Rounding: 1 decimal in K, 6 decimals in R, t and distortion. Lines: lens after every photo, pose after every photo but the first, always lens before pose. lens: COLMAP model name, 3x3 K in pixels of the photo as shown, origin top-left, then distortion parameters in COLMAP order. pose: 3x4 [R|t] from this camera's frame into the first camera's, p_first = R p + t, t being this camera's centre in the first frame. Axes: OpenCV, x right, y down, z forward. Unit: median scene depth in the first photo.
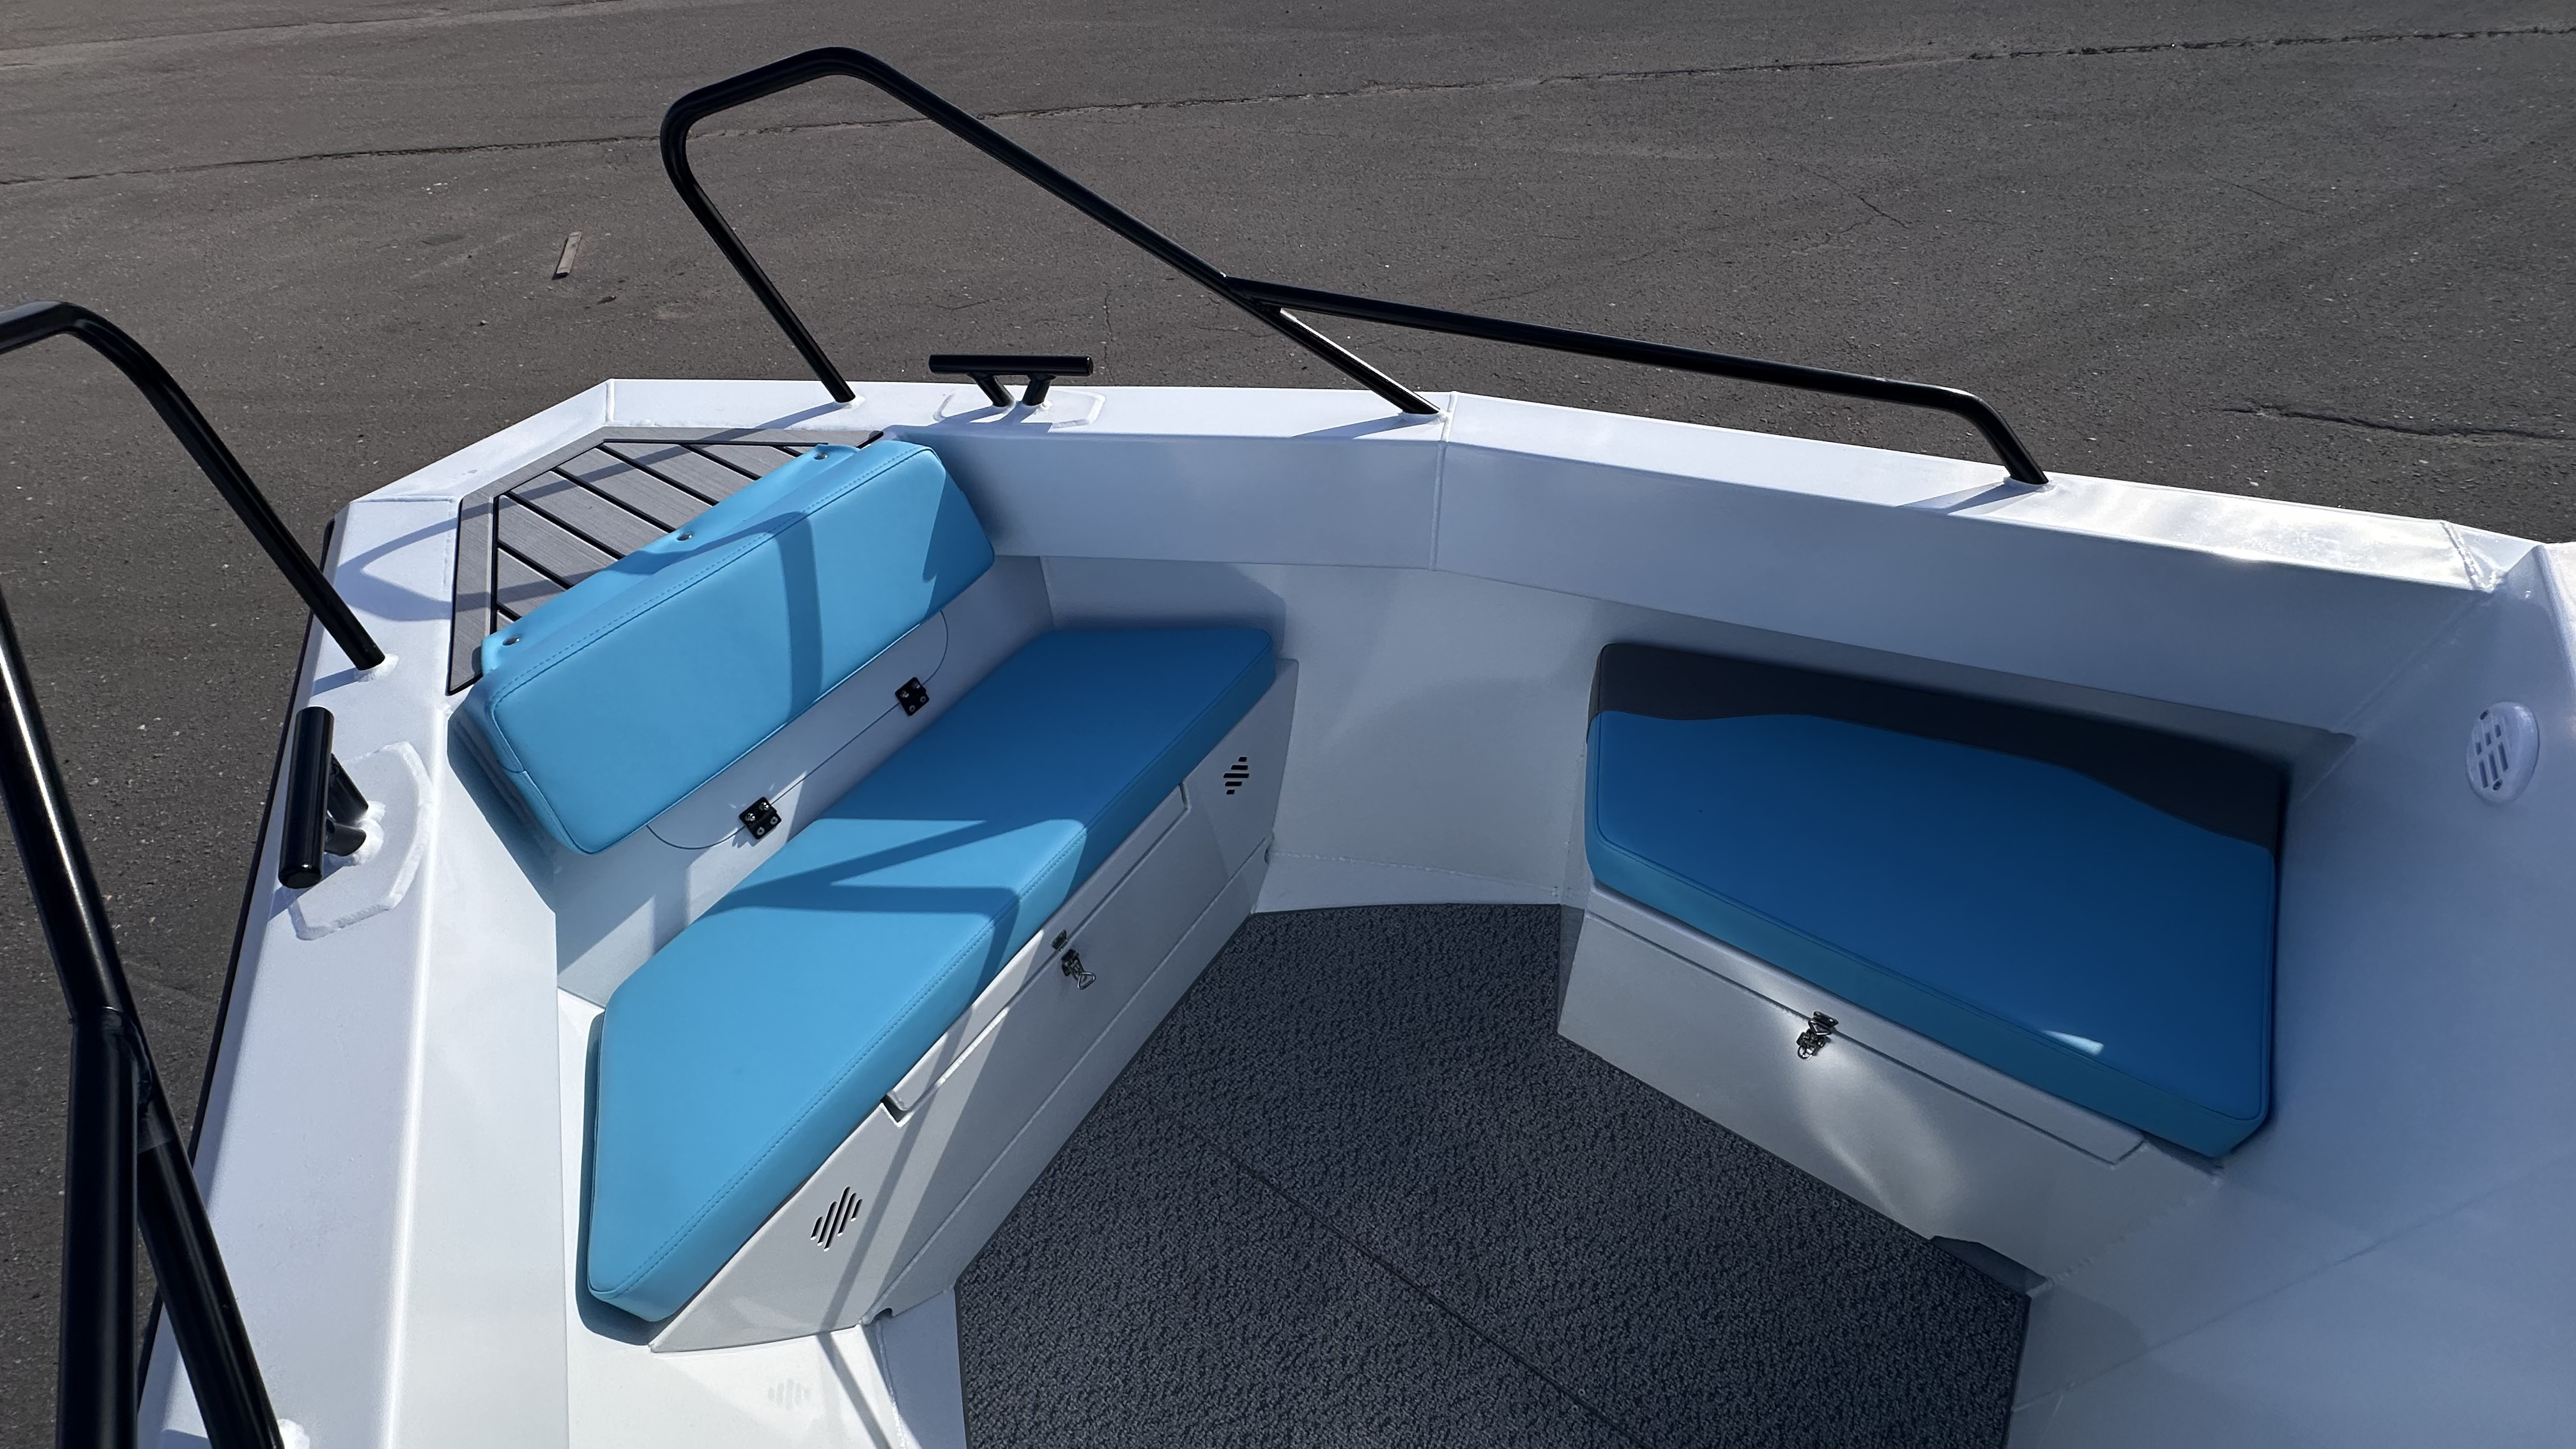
lens RADIAL K [[1029.1, 0, 1291.7], [0, 1029.1, 723.9], [0, 0, 1]] dist [-0.002360, 0.000350]
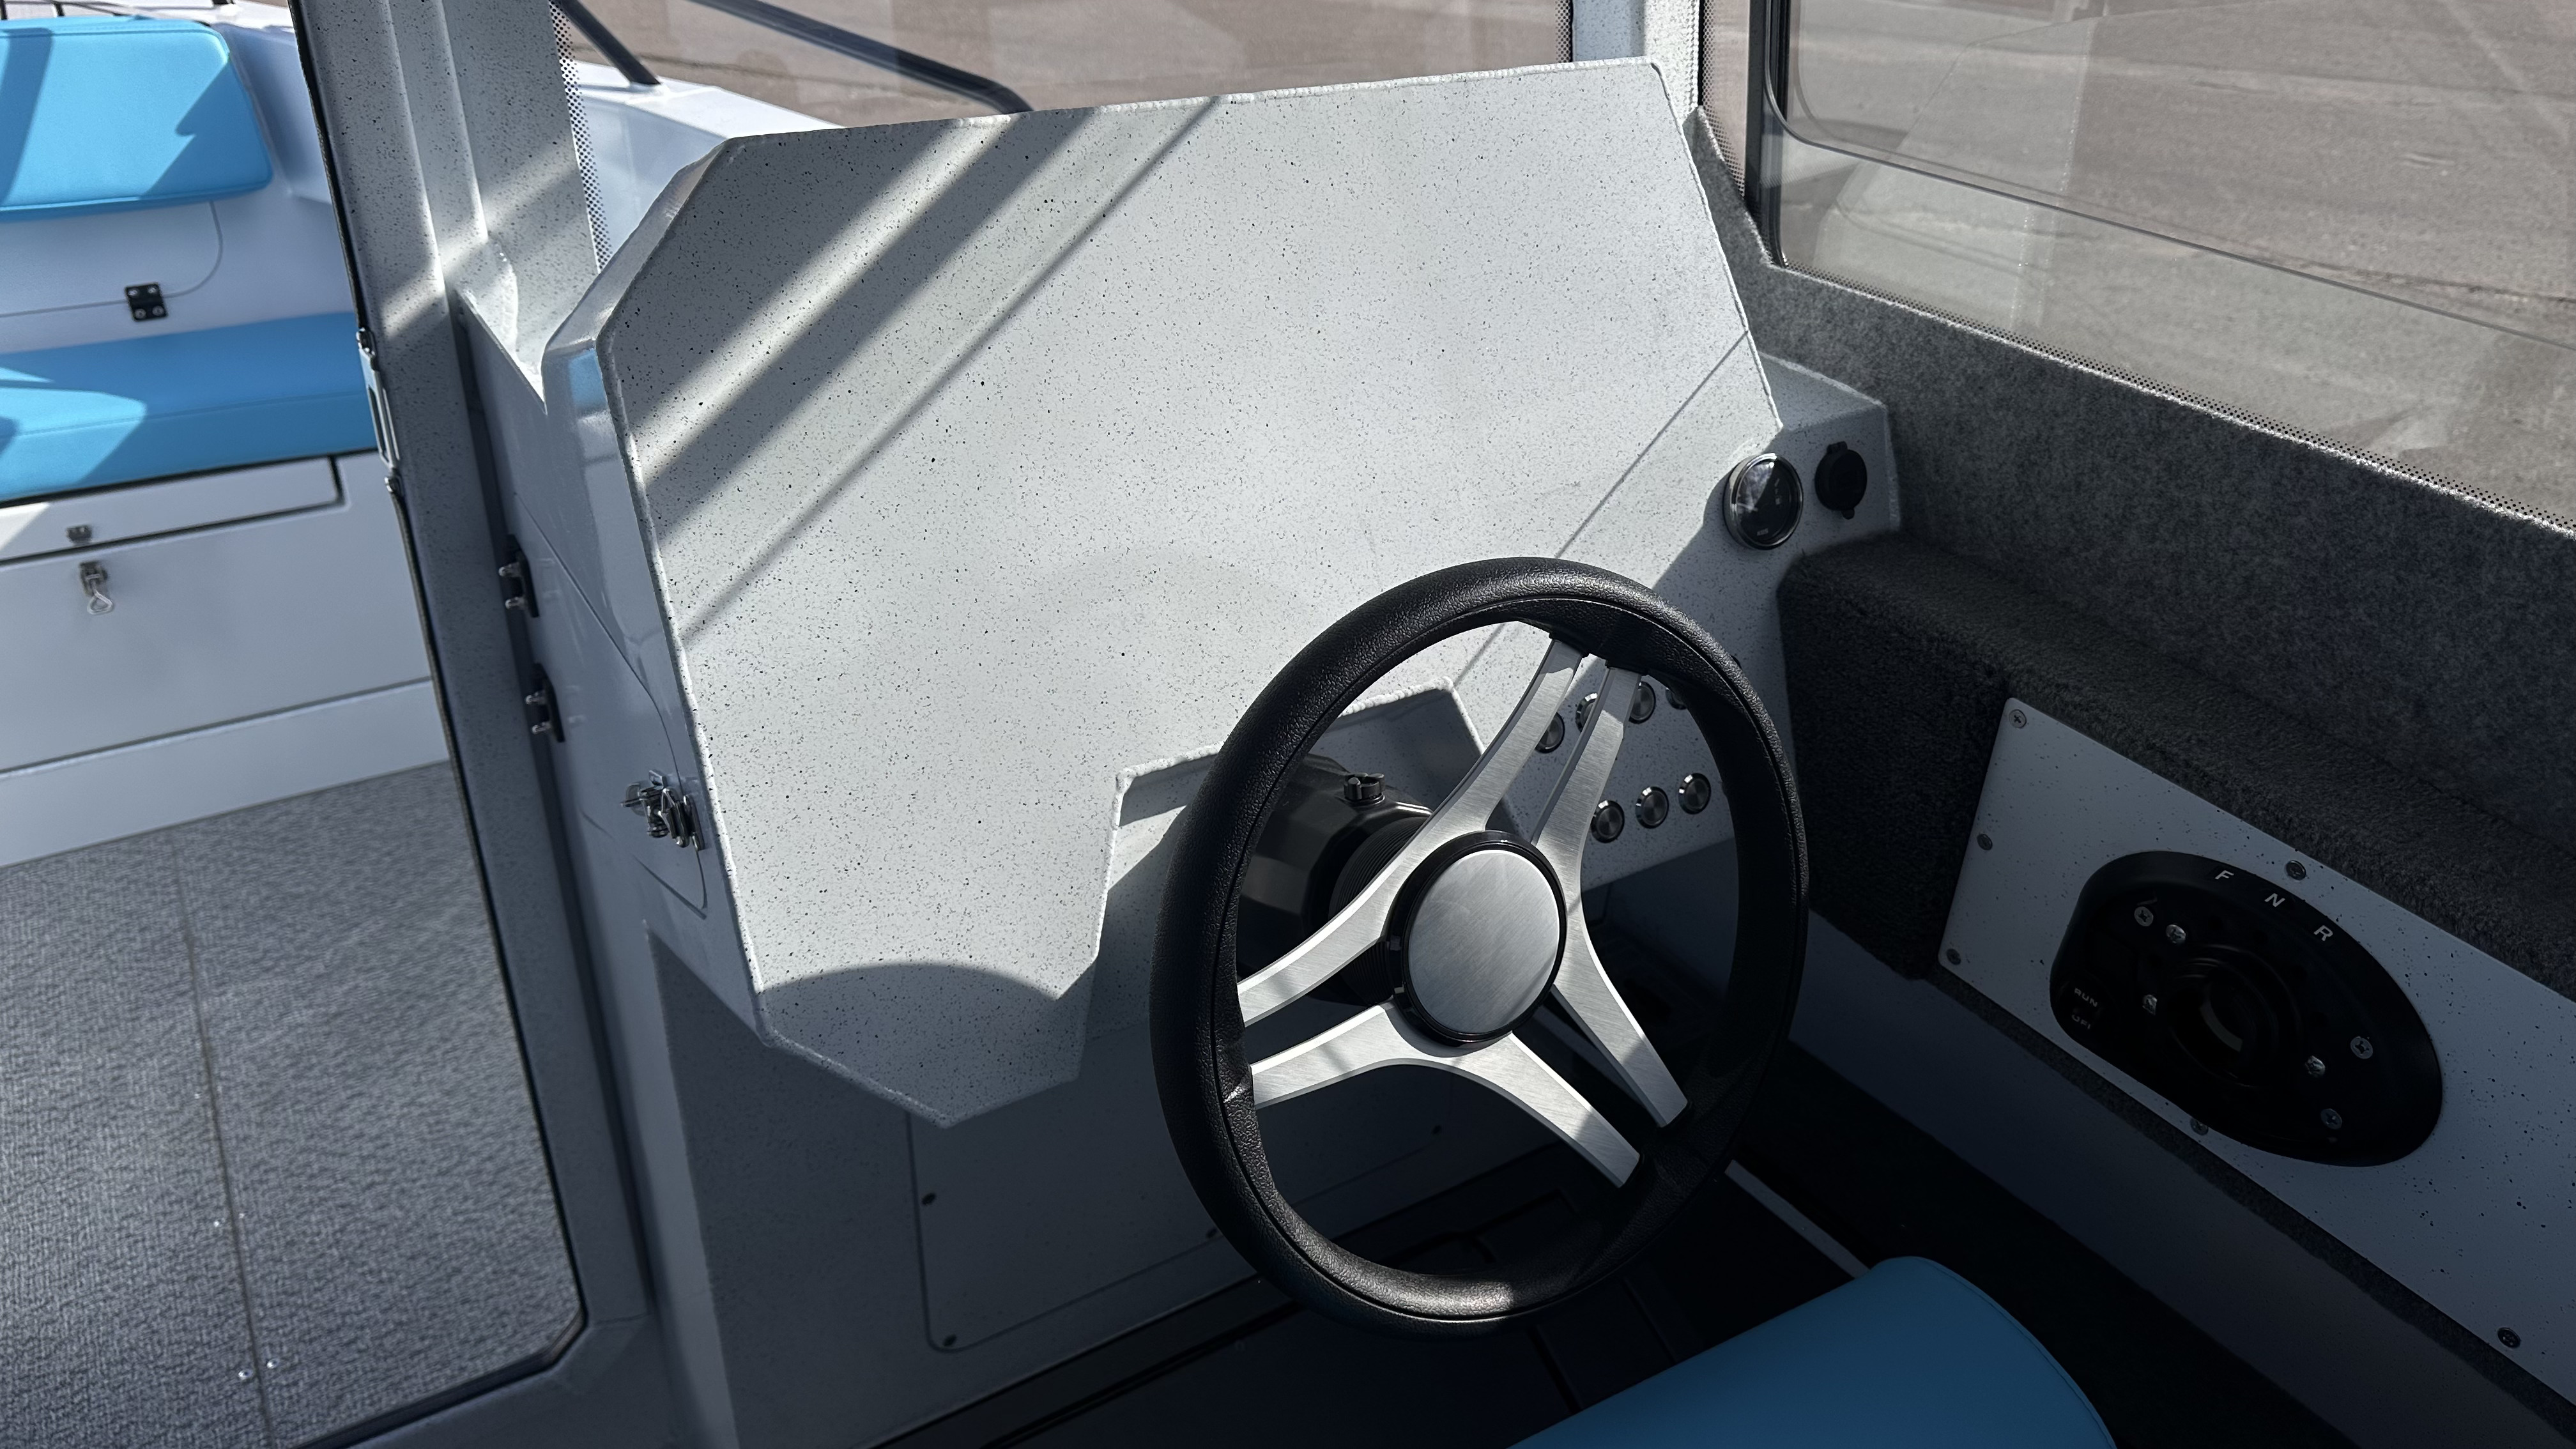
lens RADIAL K [[1830.6, 0, 1303.5], [0, 1830.6, 720.4], [0, 0, 1]] dist [0.055799, -0.071002]
pose [[0.912329, 0.267406, -0.310080, 1.254177], [-0.344757, 0.910231, -0.229394, 0.357154], [0.220903, 0.316185, 0.922621, -0.170489]]
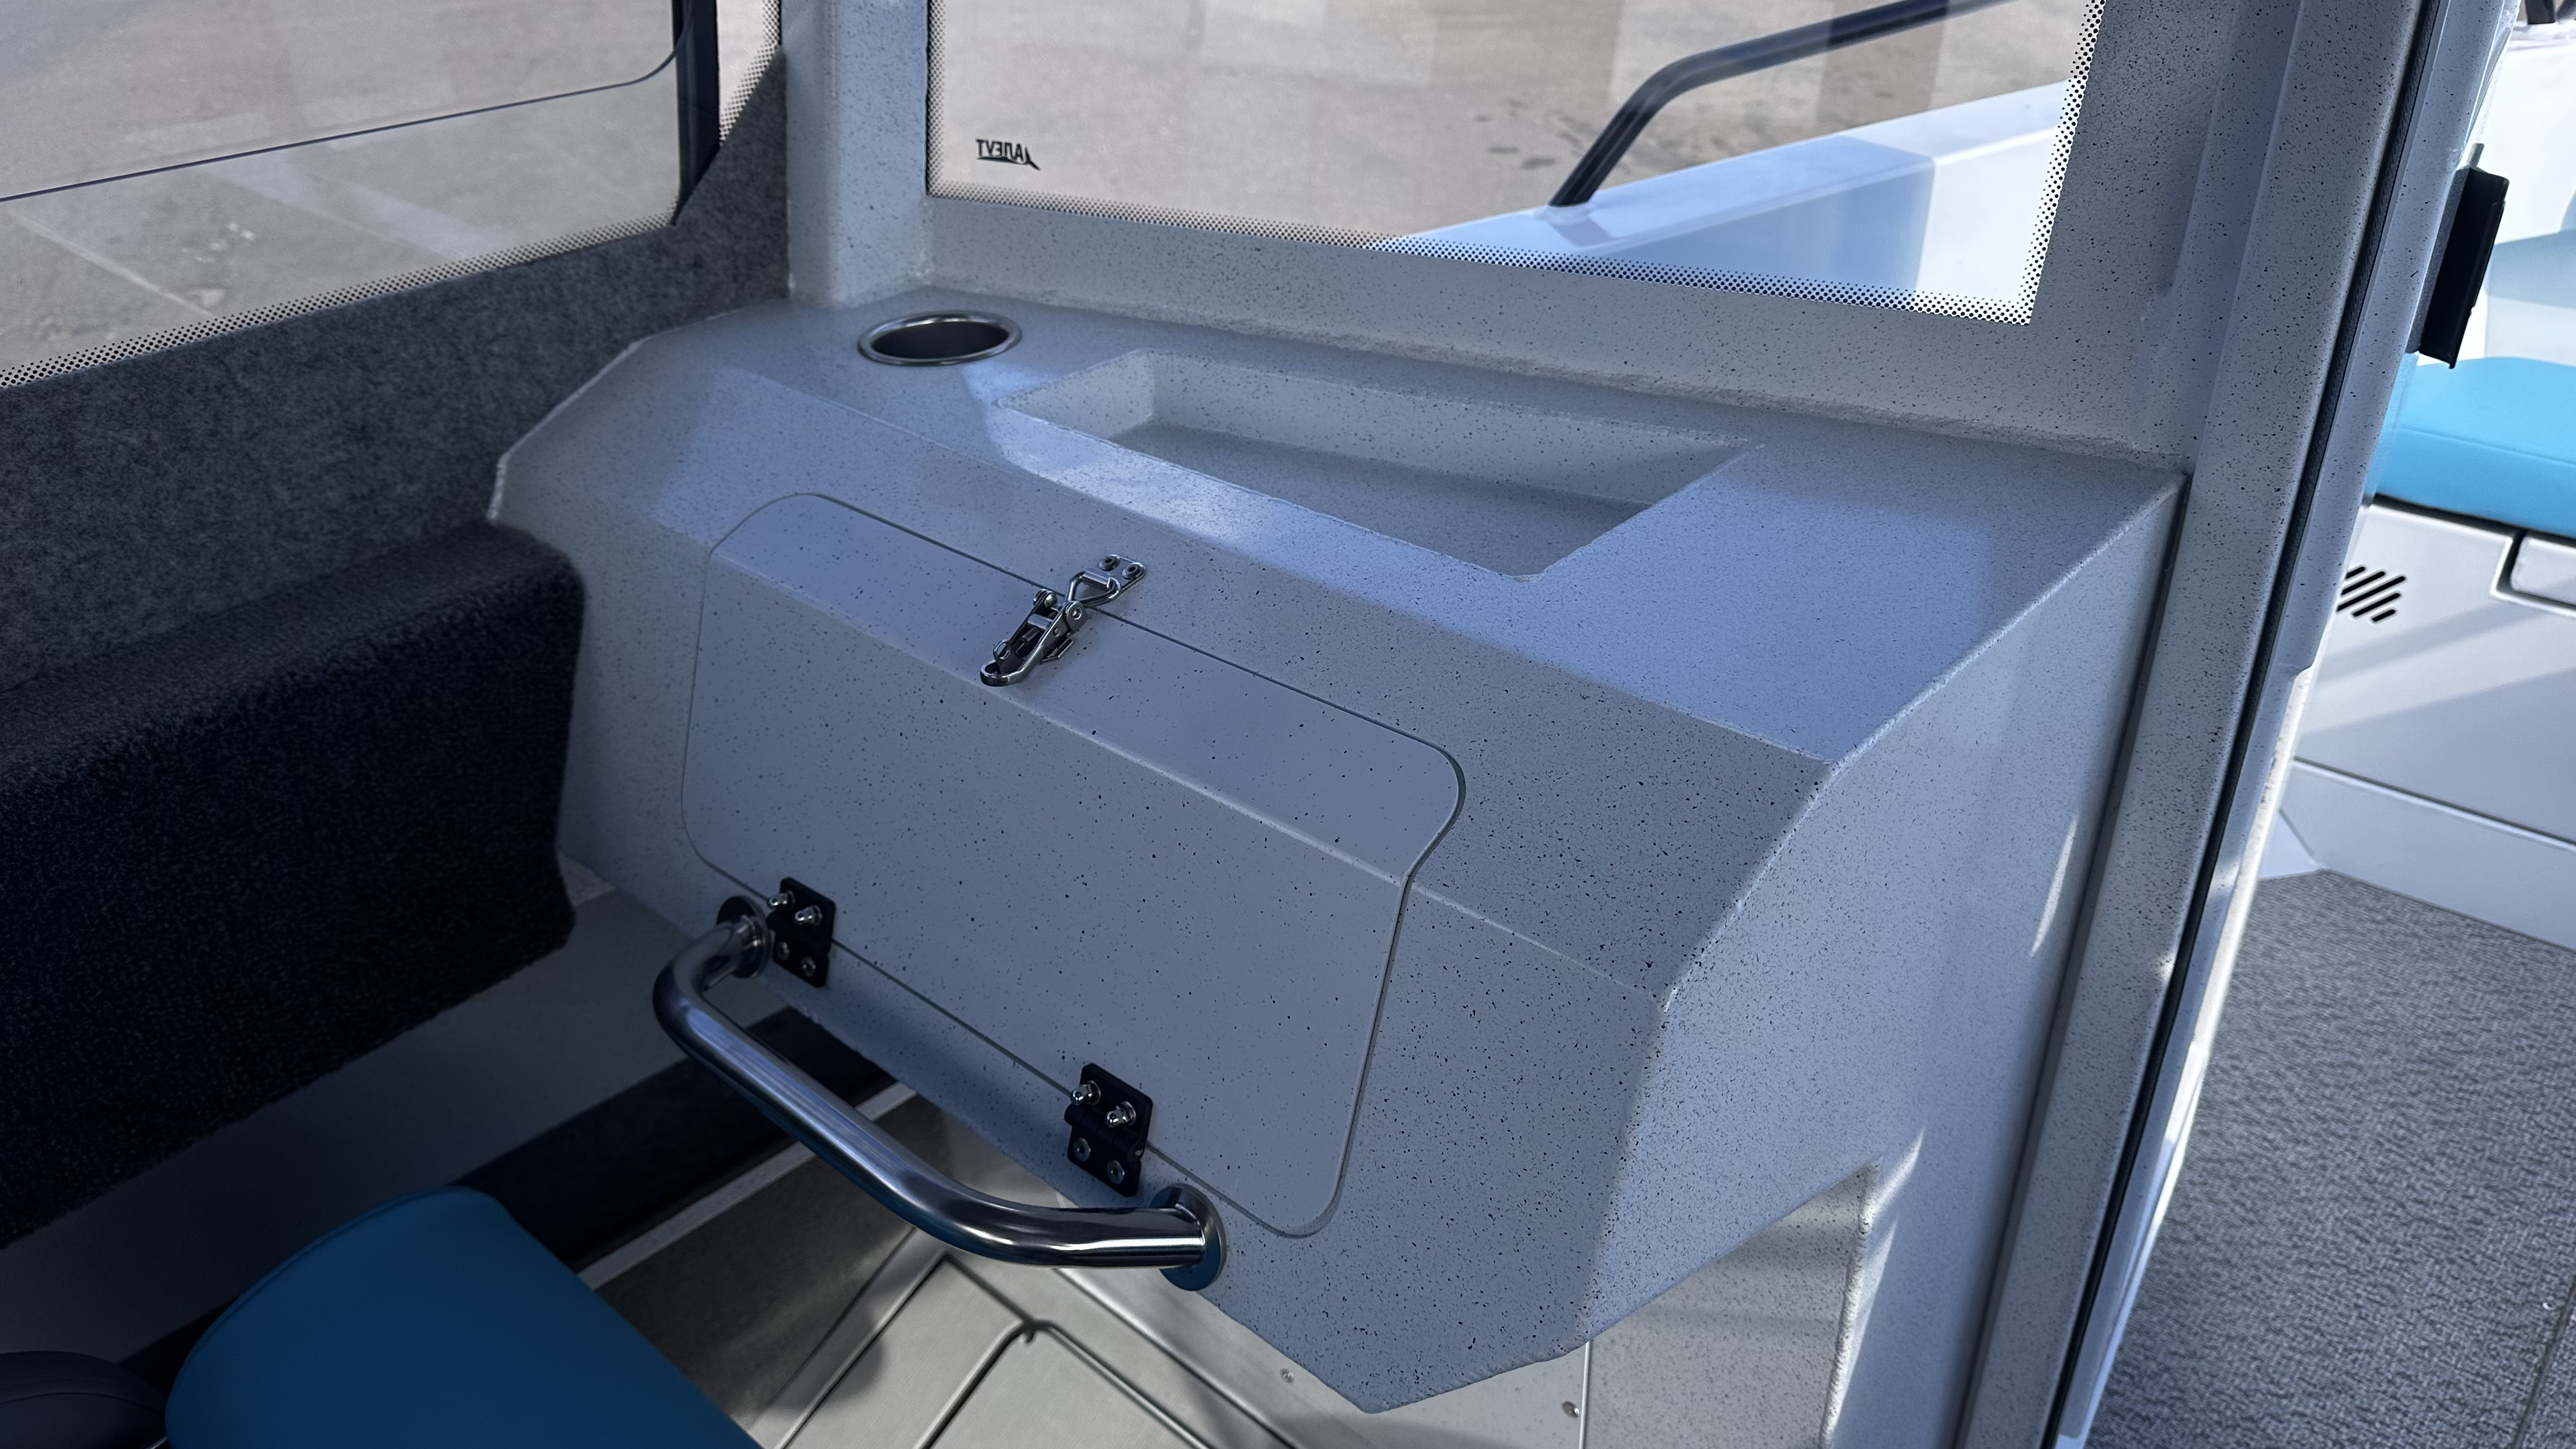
lens RADIAL K [[1830.6, 0, 1298.3], [0, 1830.6, 730.4], [0, 0, 1]] dist [0.055799, -0.071002]
pose [[-0.117074, 0.548971, -0.827602, 0.990272], [-0.695549, 0.549496, 0.462889, 0.391632], [0.708876, 0.629830, 0.317505, -0.129681]]
